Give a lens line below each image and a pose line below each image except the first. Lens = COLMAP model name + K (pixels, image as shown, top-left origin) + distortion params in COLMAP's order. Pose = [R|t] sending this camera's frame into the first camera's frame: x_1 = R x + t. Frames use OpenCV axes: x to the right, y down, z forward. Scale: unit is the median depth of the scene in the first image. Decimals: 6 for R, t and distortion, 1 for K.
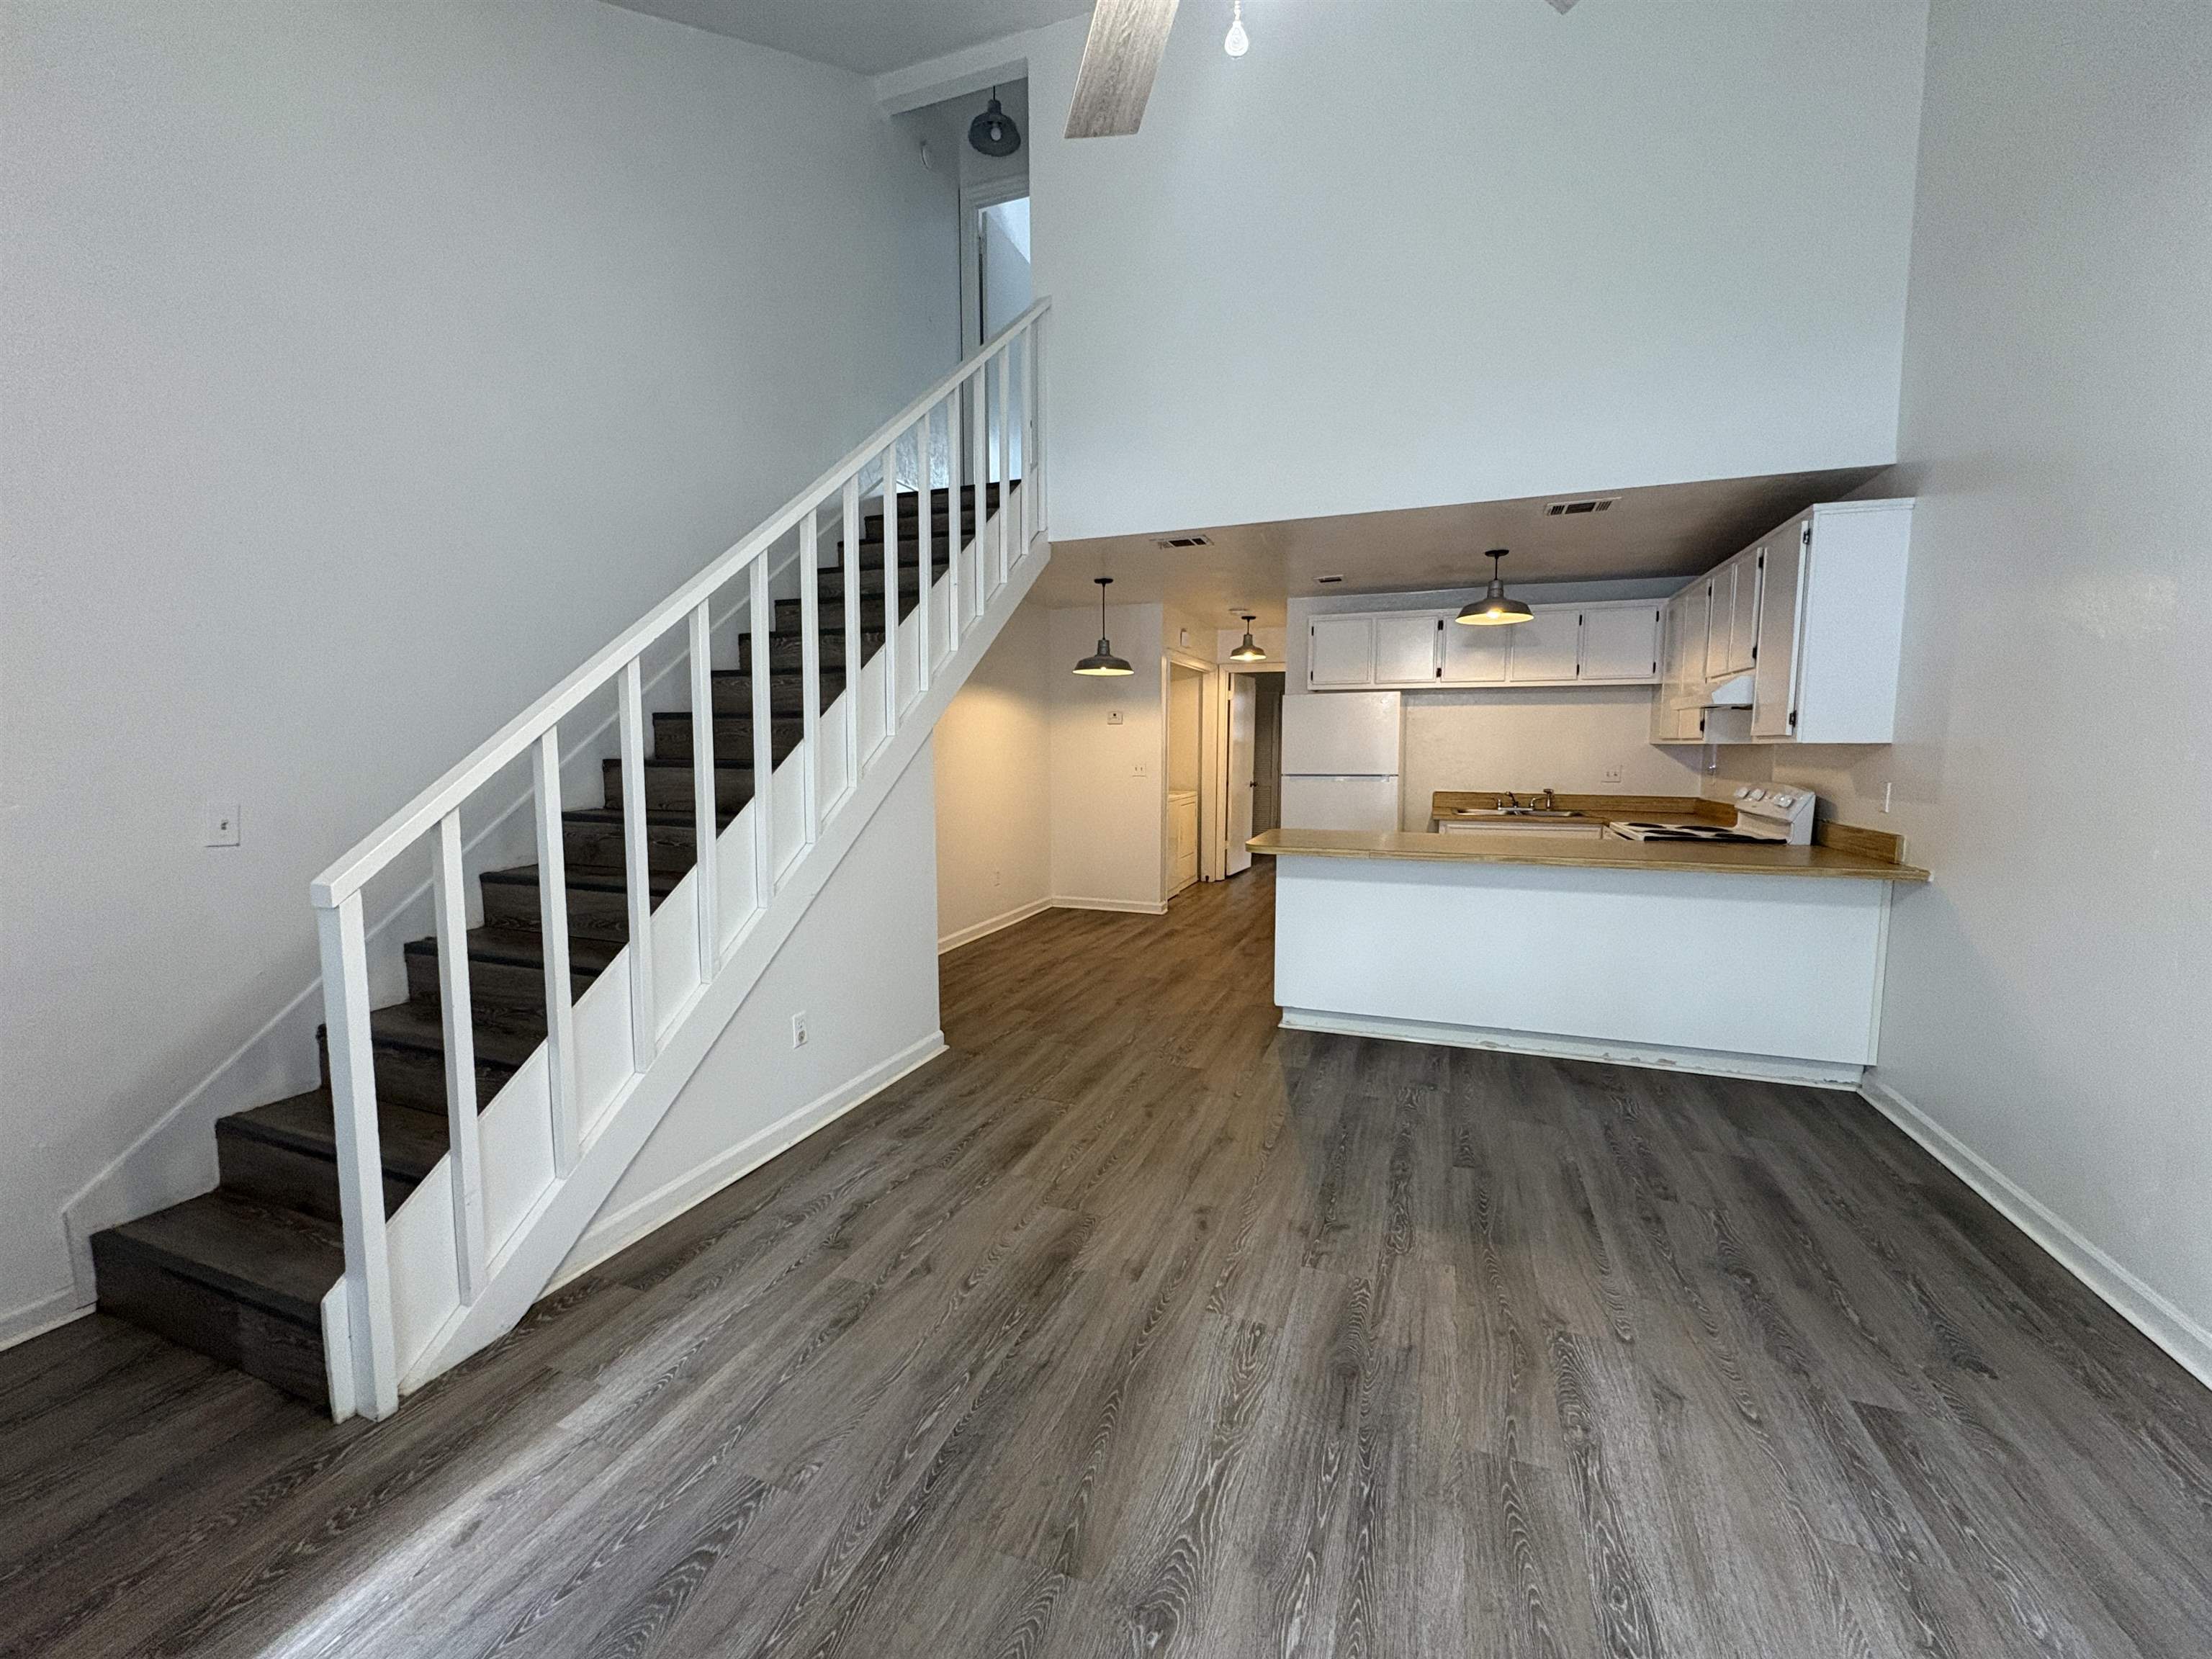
lens RADIAL K [[881.0, 0, 1103.2], [0, 881.0, 821.0], [0, 0, 1]] dist [-0.000883, 0.000350]
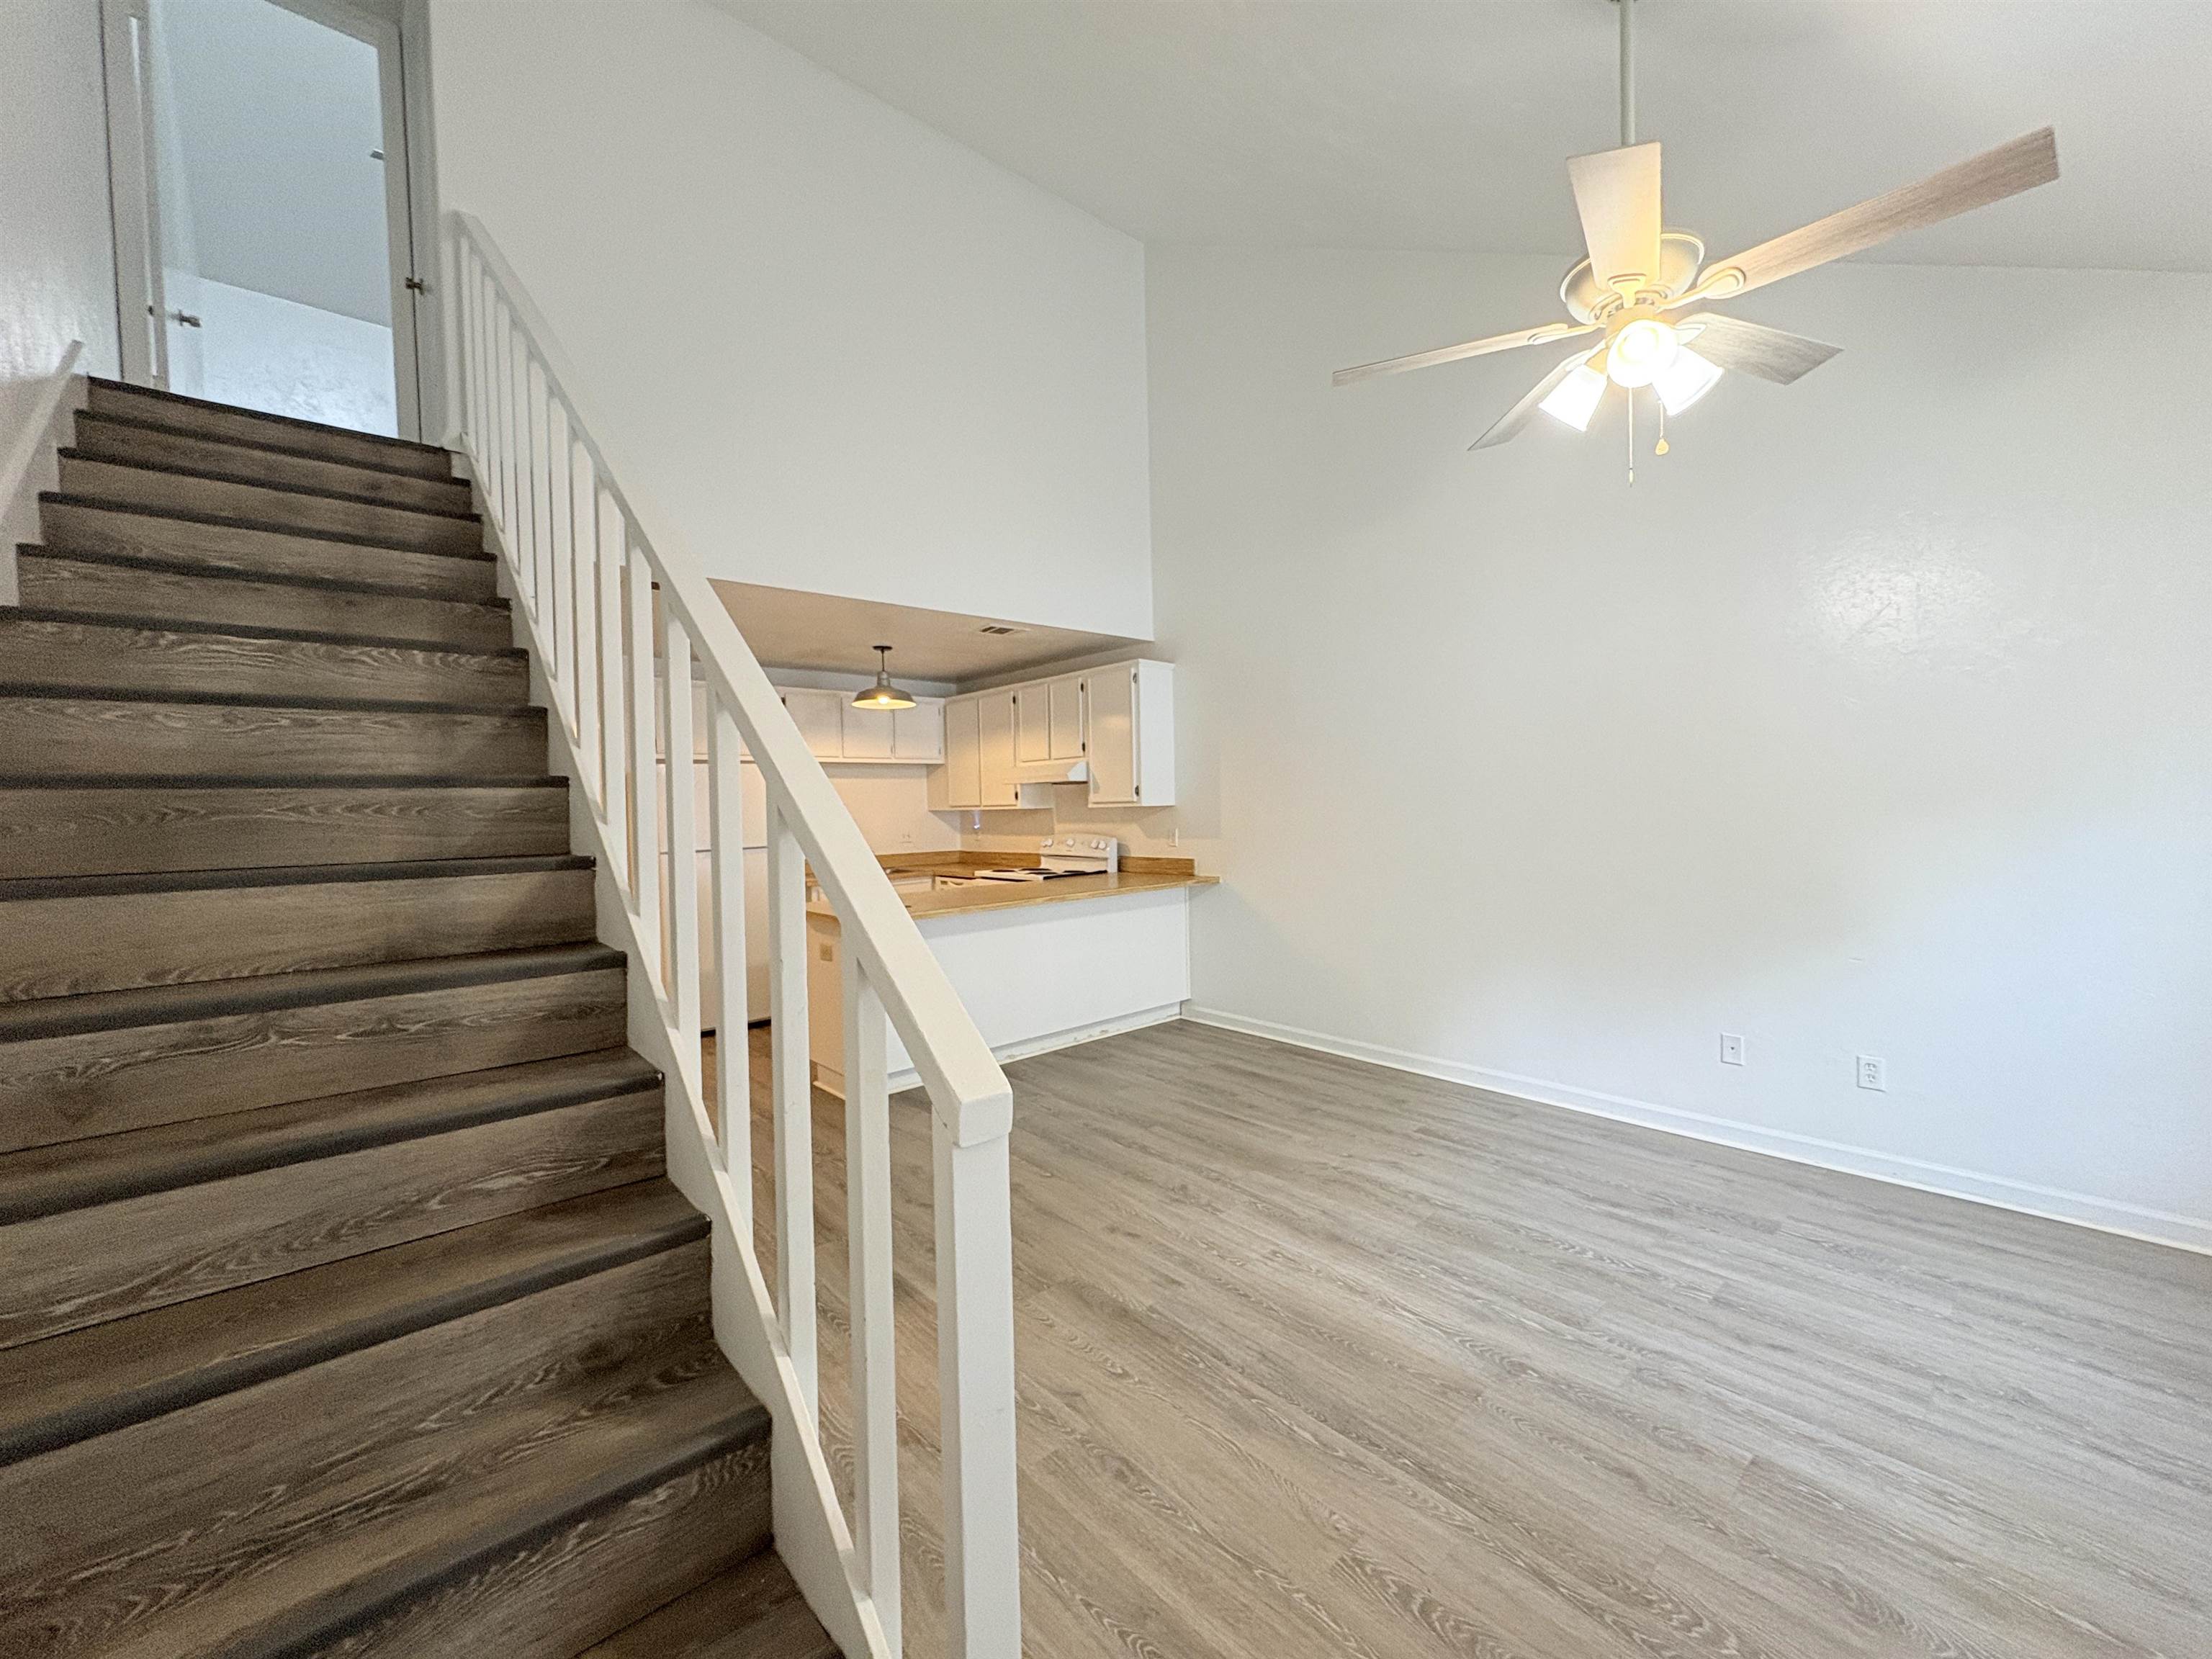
lens RADIAL K [[881.0, 0, 1100.1], [0, 881.0, 836.9], [0, 0, 1]] dist [-0.000883, 0.000350]
pose [[0.465527, -0.047448, 0.883761, -0.719844], [0.102687, 0.994713, -0.000686, -0.045803], [-0.879056, 0.091070, 0.467938, 0.372439]]
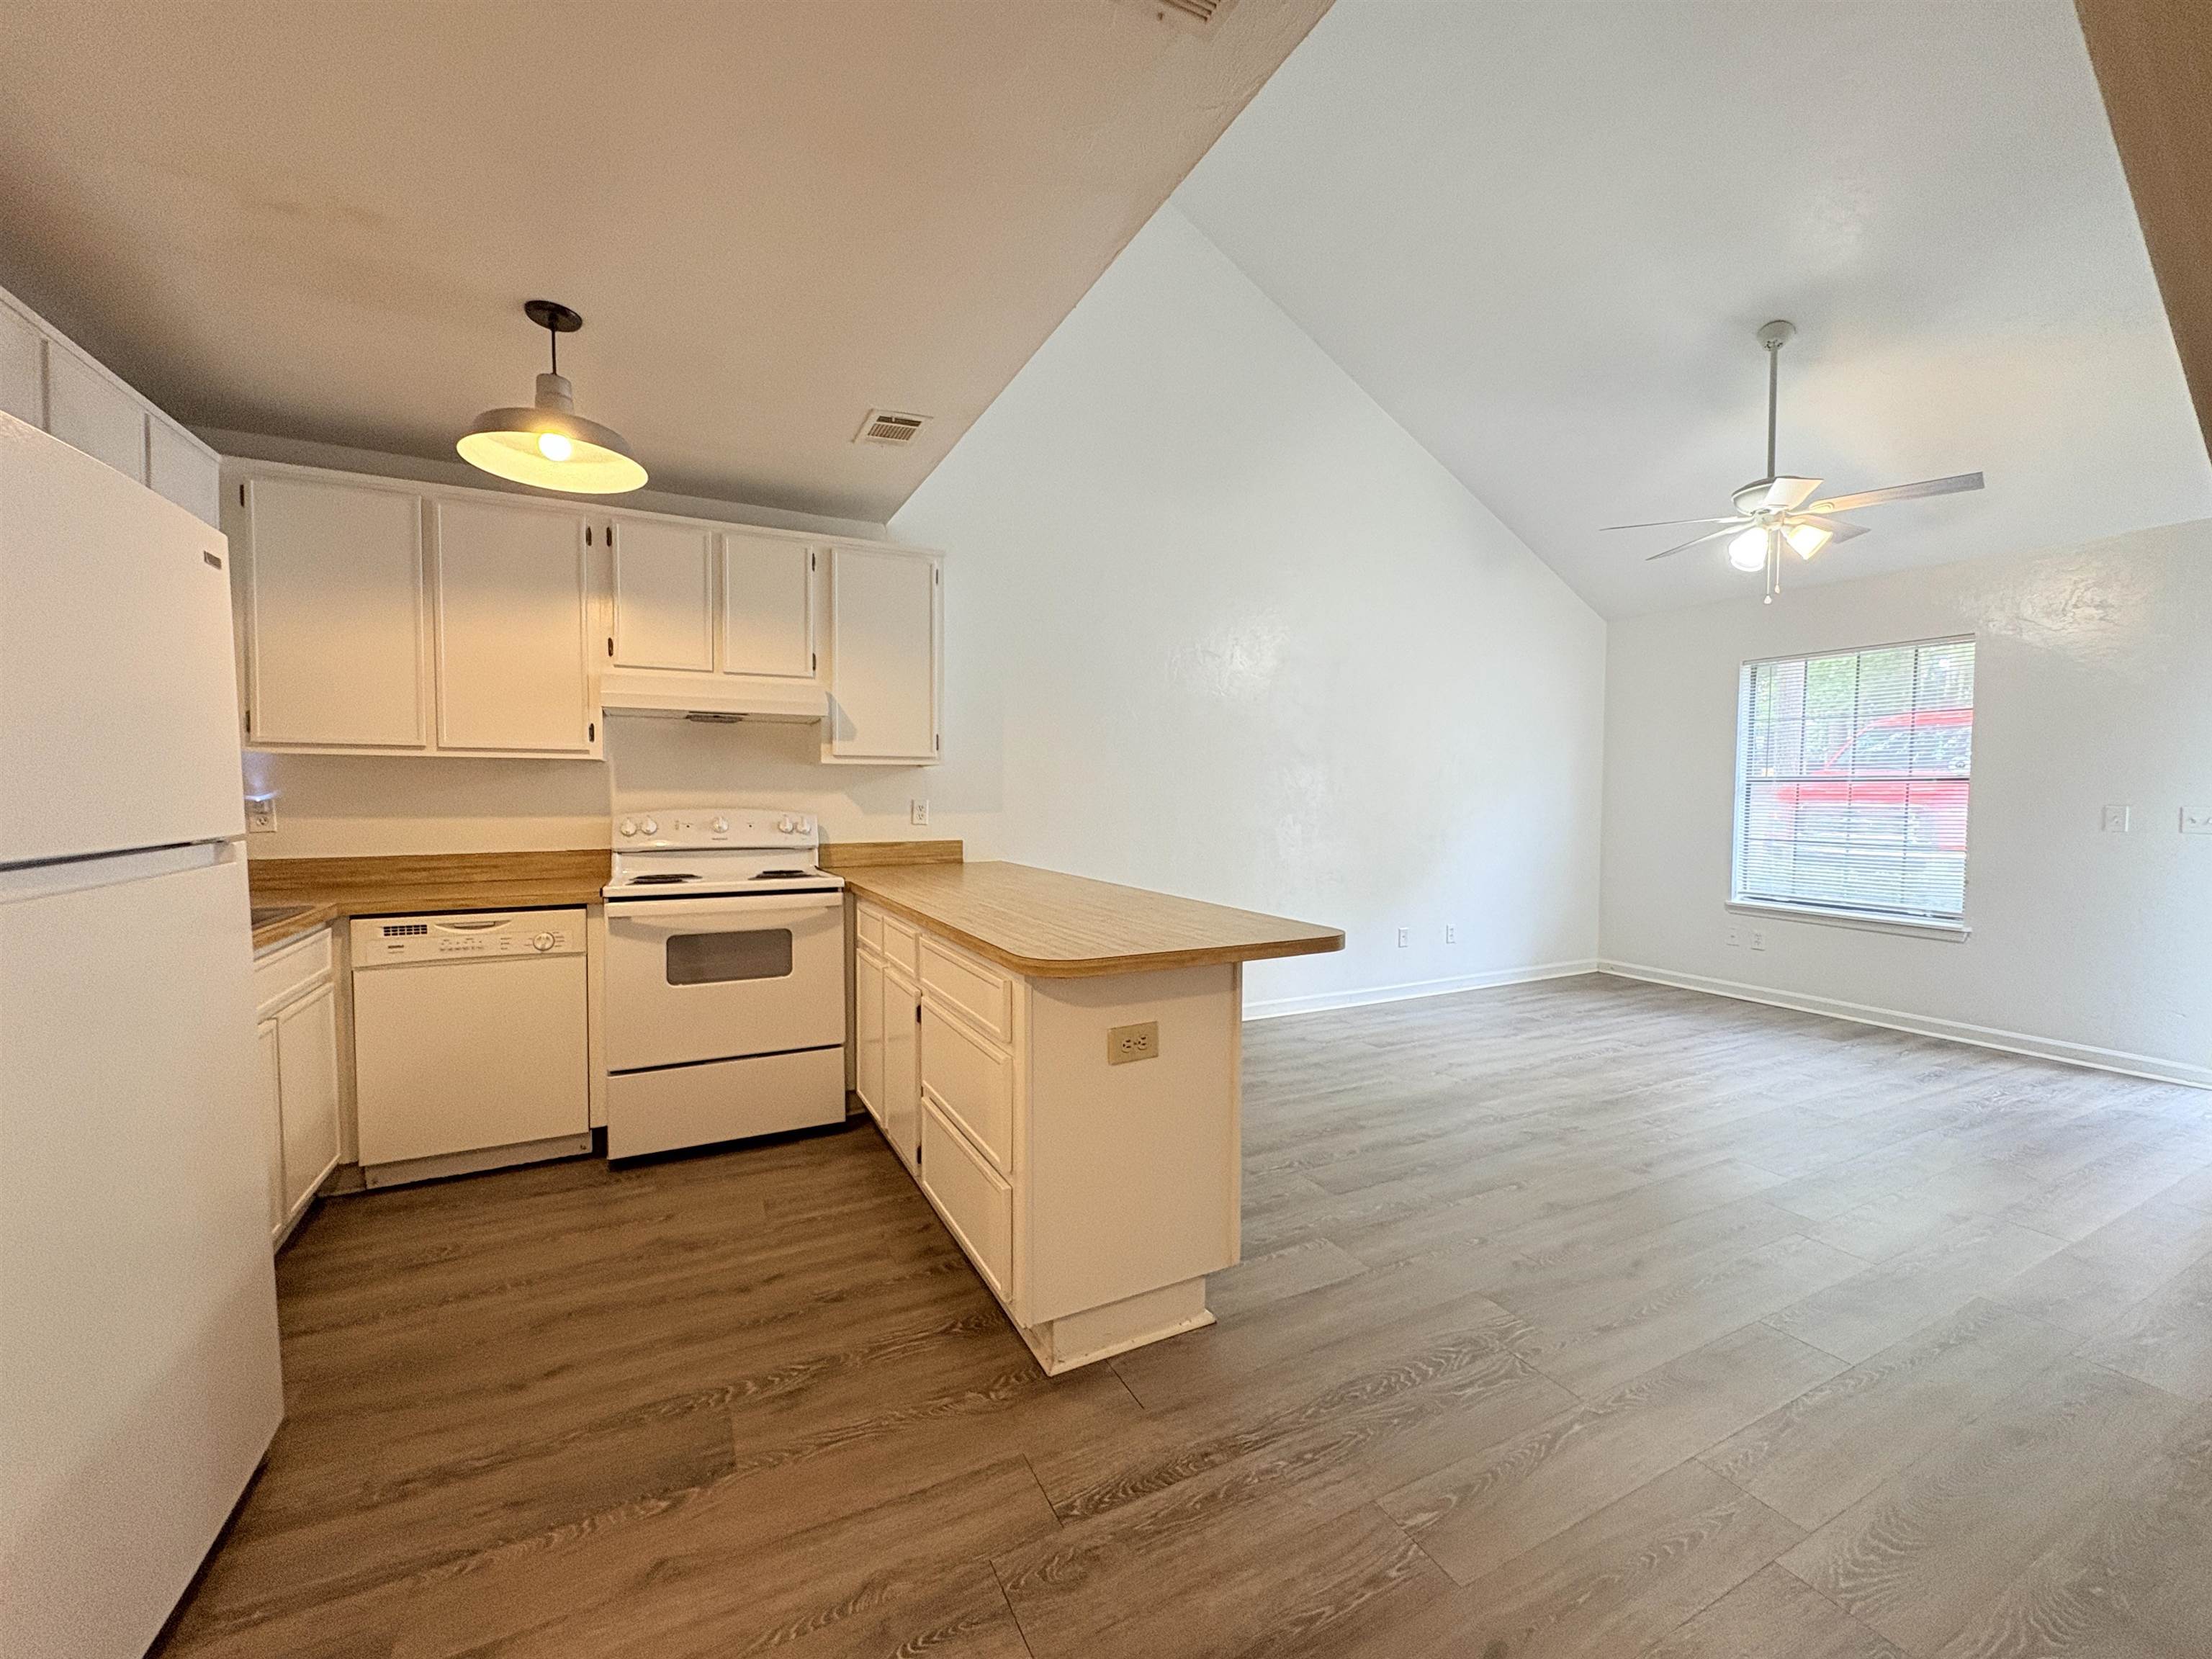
lens RADIAL K [[881.0, 0, 1107.5], [0, 881.0, 823.6], [0, 0, 1]] dist [-0.000883, 0.000350]
pose [[-0.741901, -0.022443, 0.670134, -0.105061], [0.056243, 0.993834, 0.095551, -0.121925], [-0.668147, 0.108579, -0.736064, 1.871748]]
